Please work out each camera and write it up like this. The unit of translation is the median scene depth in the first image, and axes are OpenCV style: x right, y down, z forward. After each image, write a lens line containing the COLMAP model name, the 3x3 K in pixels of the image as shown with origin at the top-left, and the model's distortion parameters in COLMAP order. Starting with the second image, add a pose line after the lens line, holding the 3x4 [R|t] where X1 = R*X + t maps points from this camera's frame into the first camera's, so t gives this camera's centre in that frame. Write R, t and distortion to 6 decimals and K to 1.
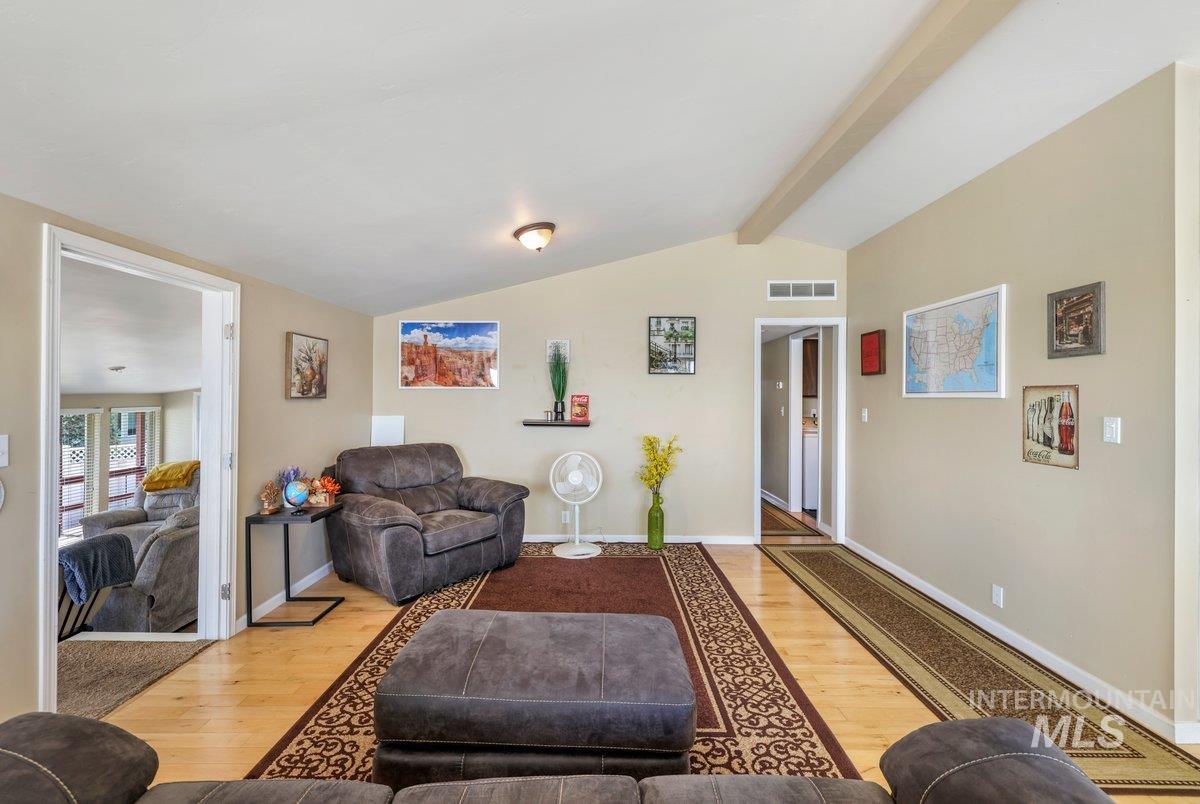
lens RADIAL K [[475.7, 0, 600.0], [0, 475.7, 402.0], [0, 0, 1]] dist [-0.000103, 0.000010]
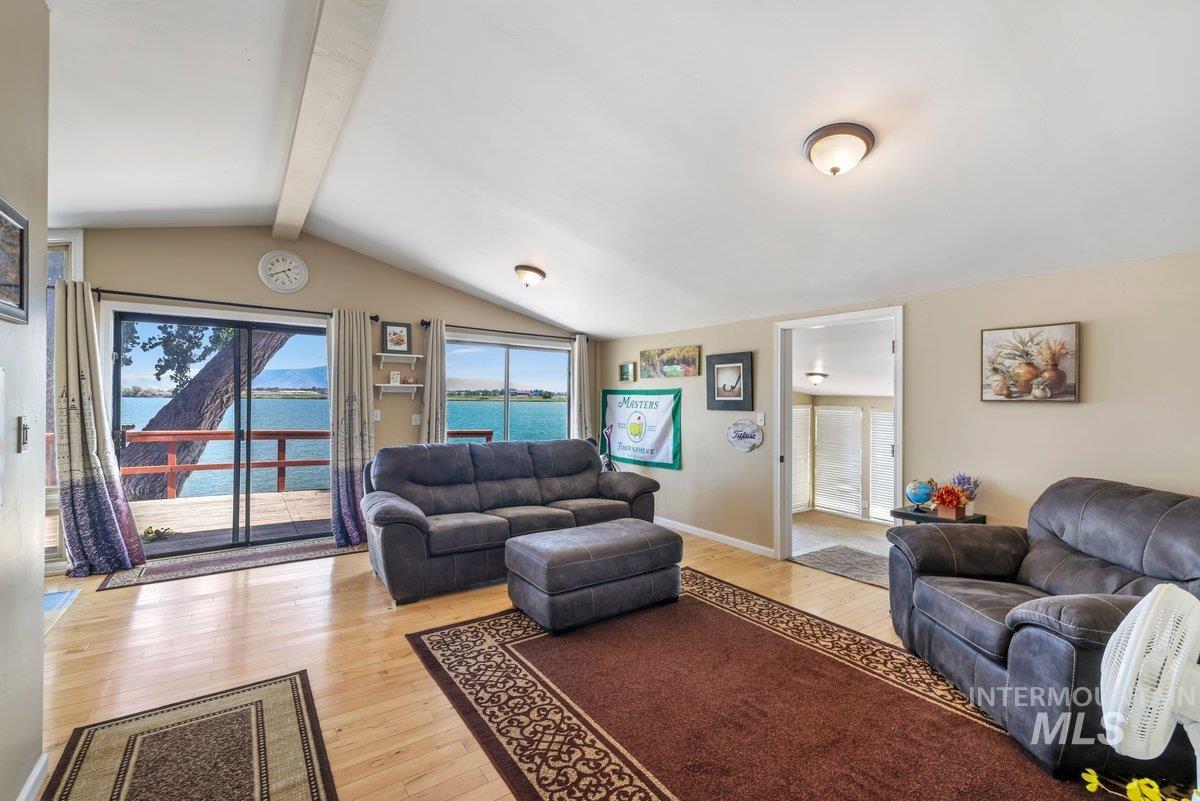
lens RADIAL K [[513.5, 0, 600.0], [0, 513.5, 400.5], [0, 0, 1]] dist [0.000553, 0.000048]
pose [[-0.800524, -0.007104, -0.599259, 0.776549], [-0.015745, 0.999834, 0.009180, -0.010104], [0.599094, 0.016784, -0.800503, 1.937592]]
